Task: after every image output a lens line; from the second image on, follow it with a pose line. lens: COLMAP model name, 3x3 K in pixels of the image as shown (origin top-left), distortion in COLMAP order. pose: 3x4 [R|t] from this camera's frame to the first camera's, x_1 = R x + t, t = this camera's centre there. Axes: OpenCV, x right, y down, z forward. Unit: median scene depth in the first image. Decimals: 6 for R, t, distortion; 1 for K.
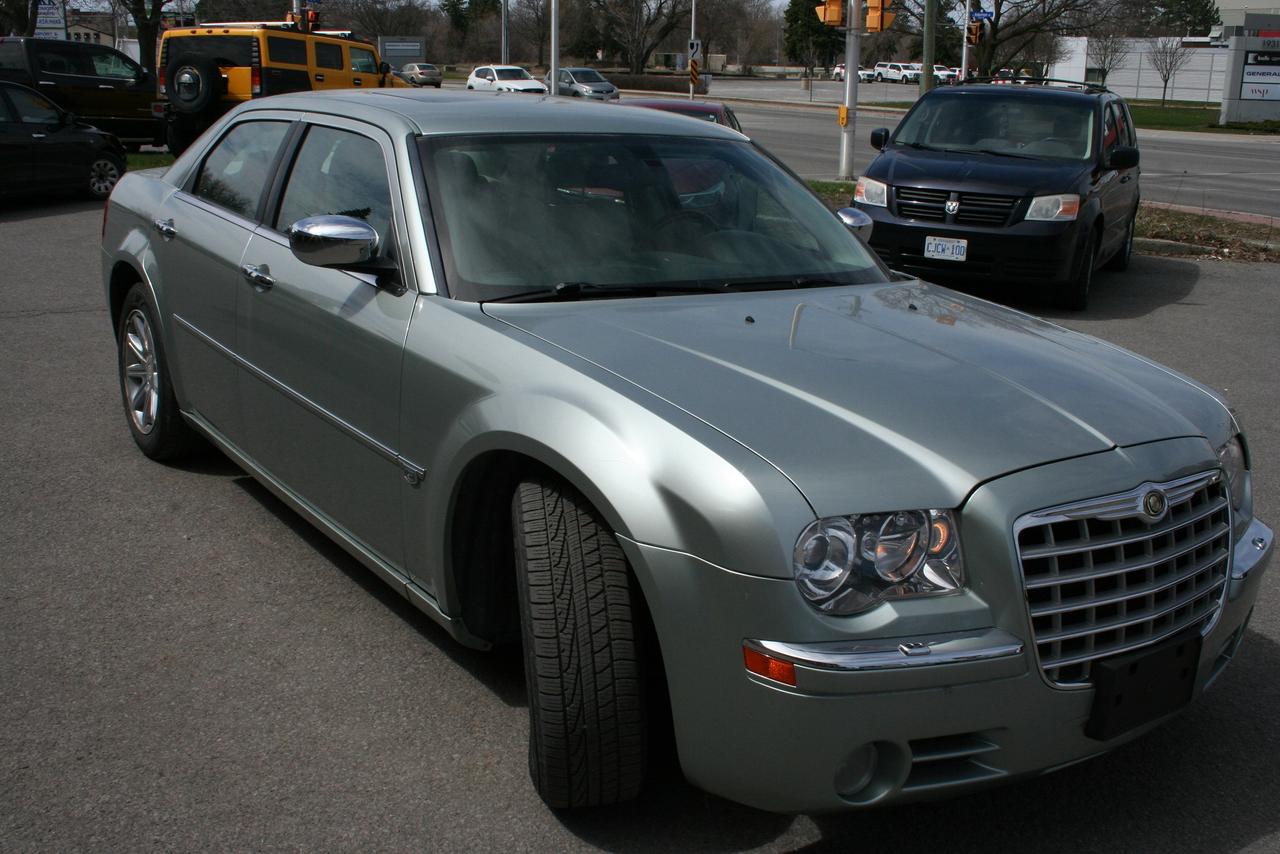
lens RADIAL K [[1308.8, 0, 640.5], [0, 1308.8, 434.1], [0, 0, 1]] dist [-0.087714, 0.000000]
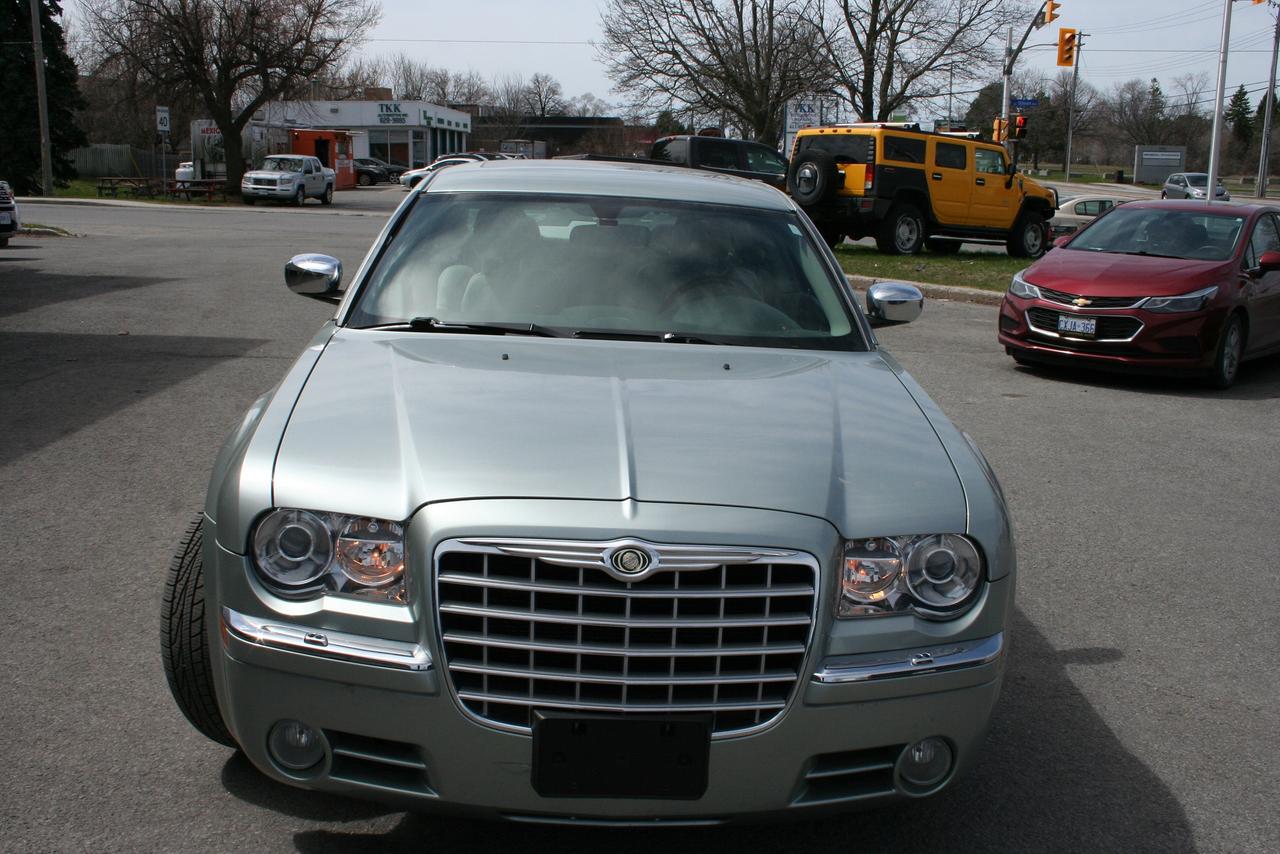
lens RADIAL K [[1308.8, 0, 643.5], [0, 1308.8, 415.4], [0, 0, 1]] dist [-0.087714, 0.000000]
pose [[0.848135, 0.099910, -0.520274, 0.119251], [-0.147639, 0.987726, -0.050999, -0.000416], [0.508793, 0.120067, 0.852475, 0.024004]]
